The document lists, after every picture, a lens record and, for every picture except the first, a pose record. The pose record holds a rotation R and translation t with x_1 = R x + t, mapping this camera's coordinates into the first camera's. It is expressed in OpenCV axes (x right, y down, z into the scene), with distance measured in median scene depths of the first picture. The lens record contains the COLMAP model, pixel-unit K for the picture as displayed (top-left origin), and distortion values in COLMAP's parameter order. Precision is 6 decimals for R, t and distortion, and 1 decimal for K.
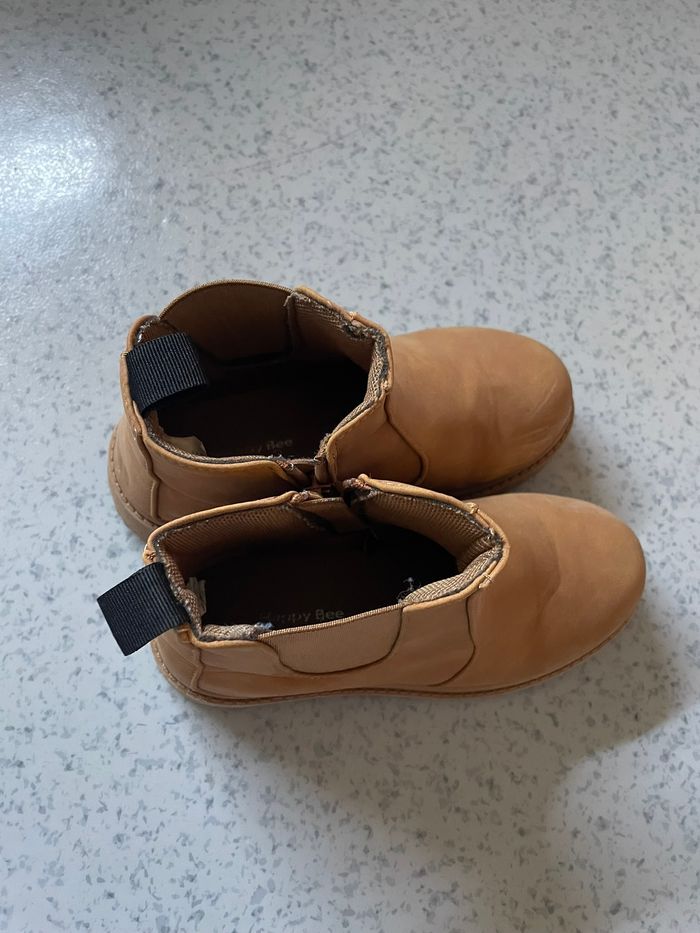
lens RADIAL K [[701.1, 0, 349.1], [0, 701.1, 476.5], [0, 0, 1]] dist [0.063745, -0.095375]
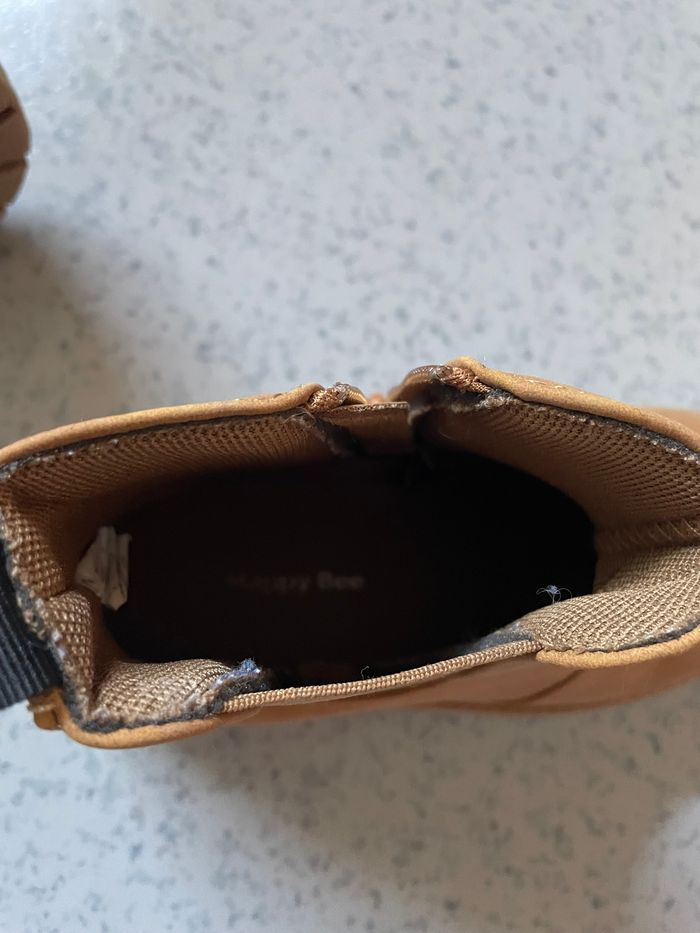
lens RADIAL K [[717.8, 0, 348.5], [0, 717.8, 456.9], [0, 0, 1]] dist [0.040342, -0.090448]
pose [[0.996601, 0.072176, 0.039720, -0.053184], [-0.076814, 0.988352, 0.131376, 0.003205], [-0.029775, -0.133980, 0.990537, 0.374658]]
